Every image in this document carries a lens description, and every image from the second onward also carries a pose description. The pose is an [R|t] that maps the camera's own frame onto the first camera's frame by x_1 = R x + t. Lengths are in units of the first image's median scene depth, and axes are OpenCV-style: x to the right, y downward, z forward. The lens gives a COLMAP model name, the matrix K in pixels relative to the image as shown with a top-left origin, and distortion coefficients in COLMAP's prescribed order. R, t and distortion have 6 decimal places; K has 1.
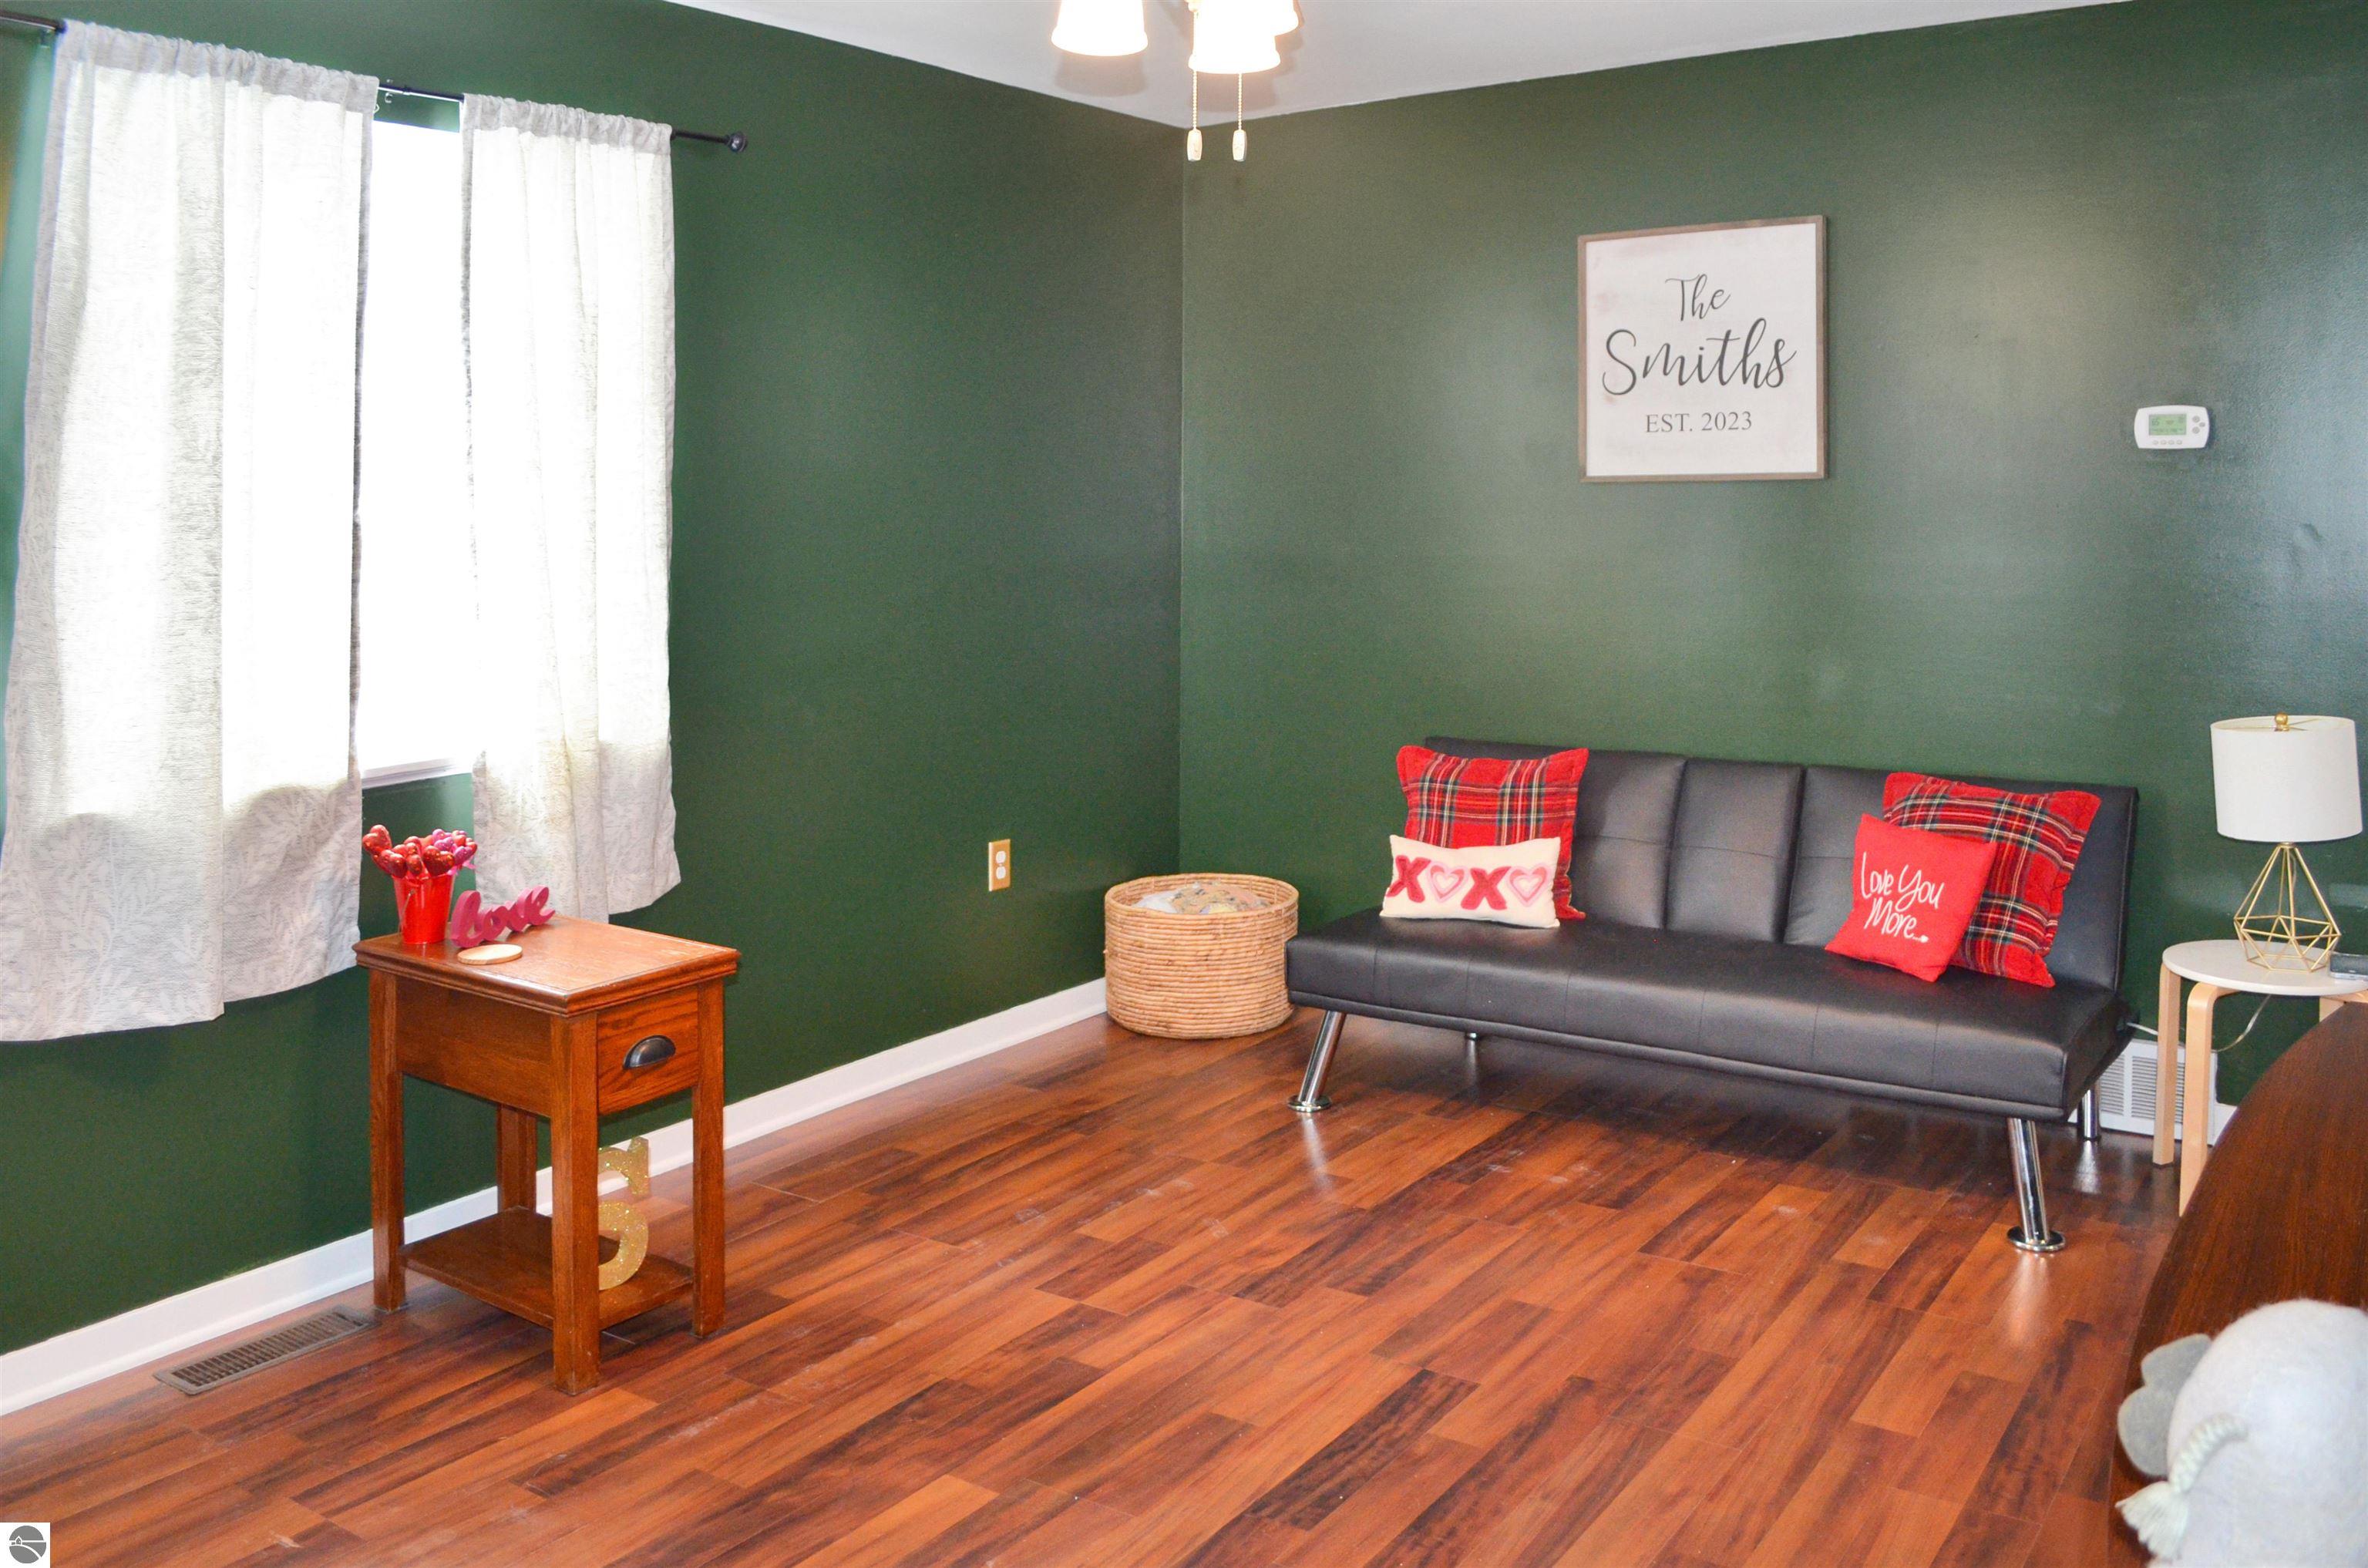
lens RADIAL K [[1951.1, 0, 1184.0], [0, 1951.1, 784.0], [0, 0, 1]] dist [-0.053034, 0.005174]
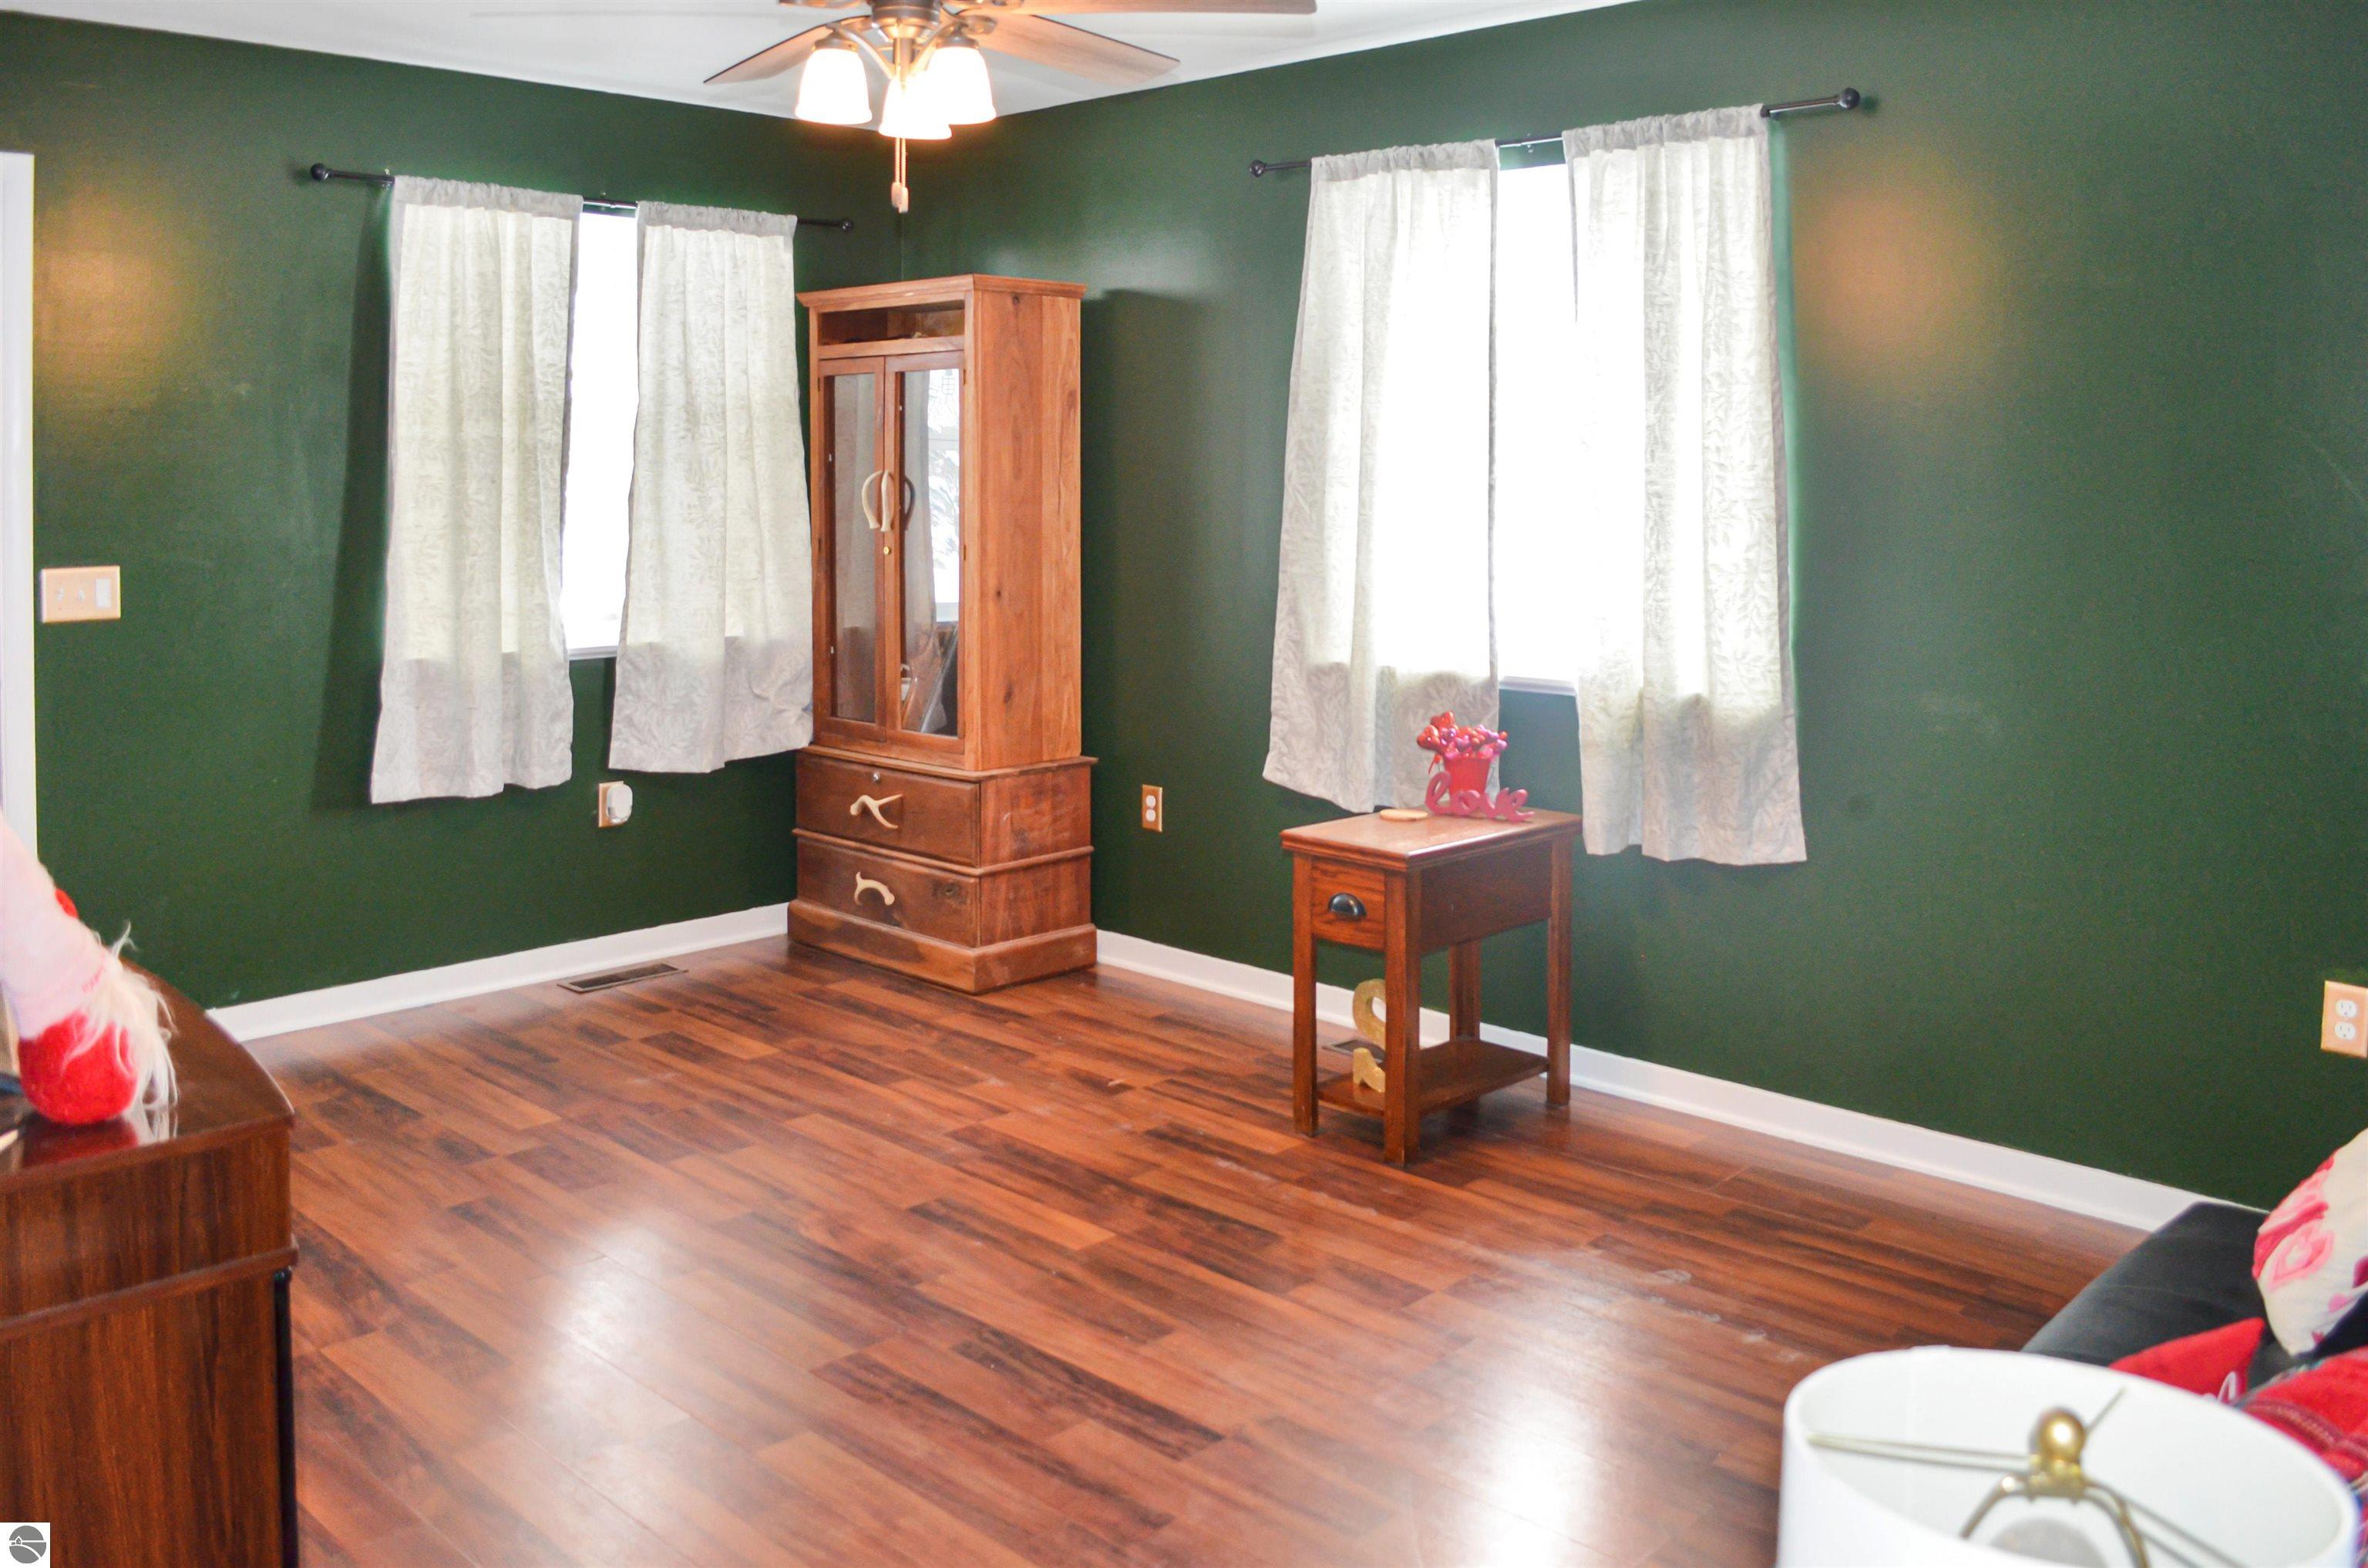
lens RADIAL K [[1869.4, 0, 1206.0], [0, 1869.4, 862.9], [0, 0, 1]] dist [-0.100978, 0.007000]
pose [[-0.145055, 0.211654, -0.966520, 0.956120], [-0.158333, 0.959298, 0.233835, -0.166841], [0.976673, 0.186951, -0.105639, 1.087421]]
